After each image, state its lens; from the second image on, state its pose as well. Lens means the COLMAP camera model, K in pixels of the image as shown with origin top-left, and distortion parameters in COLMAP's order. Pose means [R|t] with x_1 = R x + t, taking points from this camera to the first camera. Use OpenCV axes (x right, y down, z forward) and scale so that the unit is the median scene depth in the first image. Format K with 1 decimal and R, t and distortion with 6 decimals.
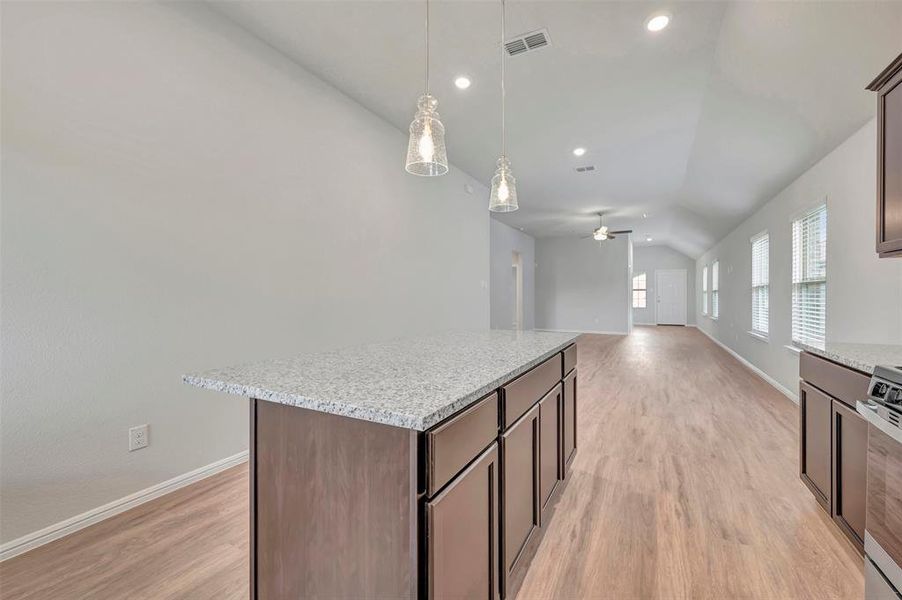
lens RADIAL K [[358.8, 0, 455.8], [0, 358.8, 298.4], [0, 0, 1]] dist [-0.014685, 0.001025]
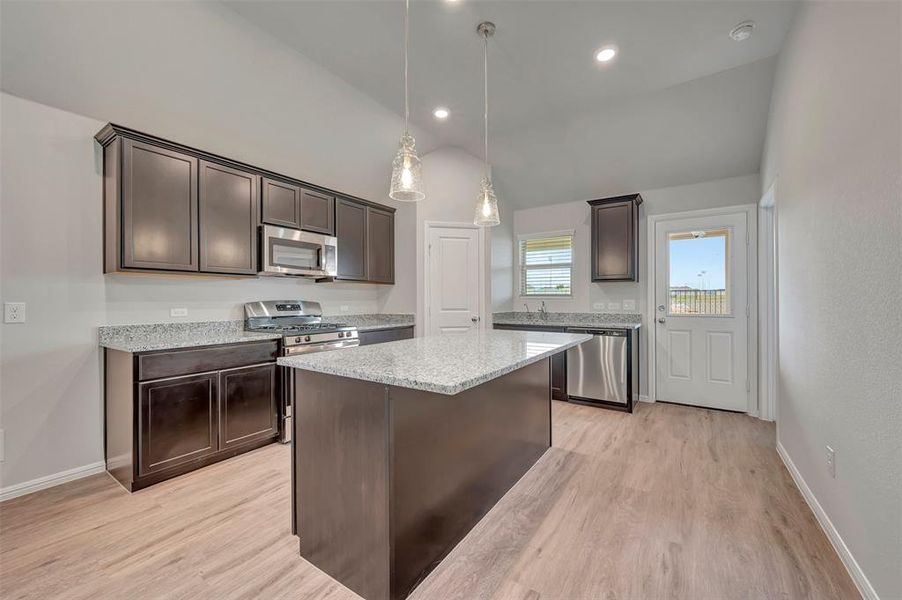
lens RADIAL K [[357.1, 0, 454.1], [0, 357.1, 296.7], [0, 0, 1]] dist [0.001813, -0.001039]
pose [[-0.996292, 0.006719, 0.085768, -0.049936], [0.006976, 0.999972, 0.002693, -0.021991], [-0.085748, 0.003281, -0.996311, 1.997409]]
